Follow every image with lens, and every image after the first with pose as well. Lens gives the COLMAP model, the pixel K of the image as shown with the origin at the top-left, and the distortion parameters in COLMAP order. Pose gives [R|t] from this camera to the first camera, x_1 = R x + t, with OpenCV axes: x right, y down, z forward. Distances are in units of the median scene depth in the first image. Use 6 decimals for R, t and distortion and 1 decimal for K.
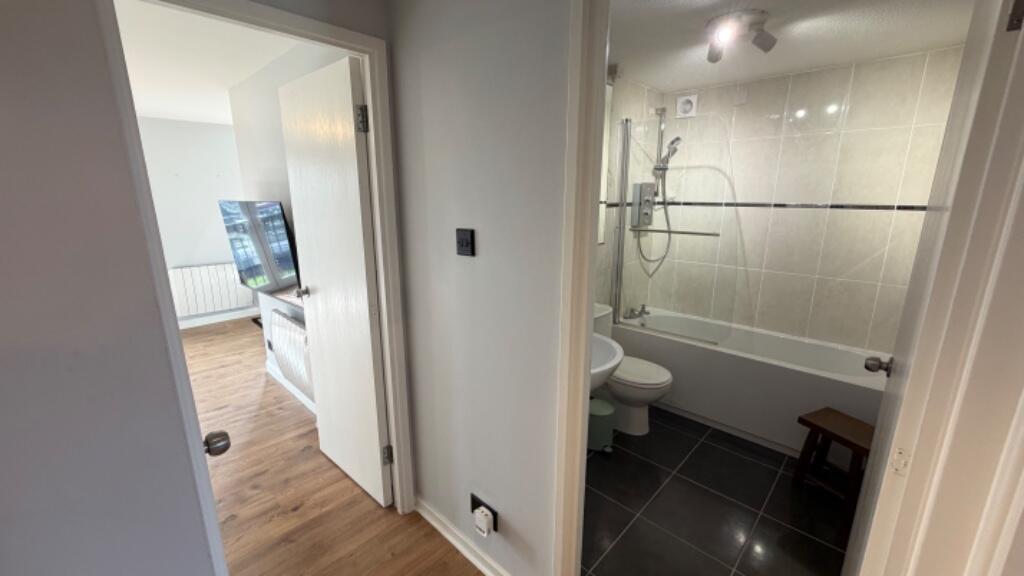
lens RADIAL K [[406.4, 0, 511.8], [0, 406.4, 287.4], [0, 0, 1]] dist [-0.000504, -0.000326]
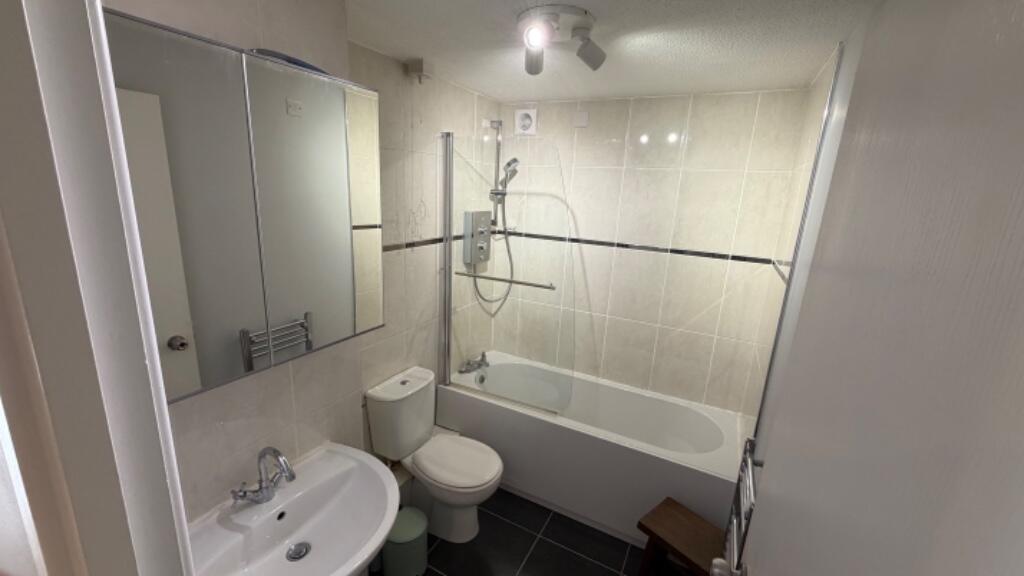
lens RADIAL K [[406.4, 0, 510.7], [0, 406.4, 288.6], [0, 0, 1]] dist [-0.000504, -0.000326]
pose [[0.960289, -0.020406, 0.278261, 0.162143], [0.014068, 0.999595, 0.024755, -0.122540], [-0.278653, -0.019857, 0.960187, 0.196452]]
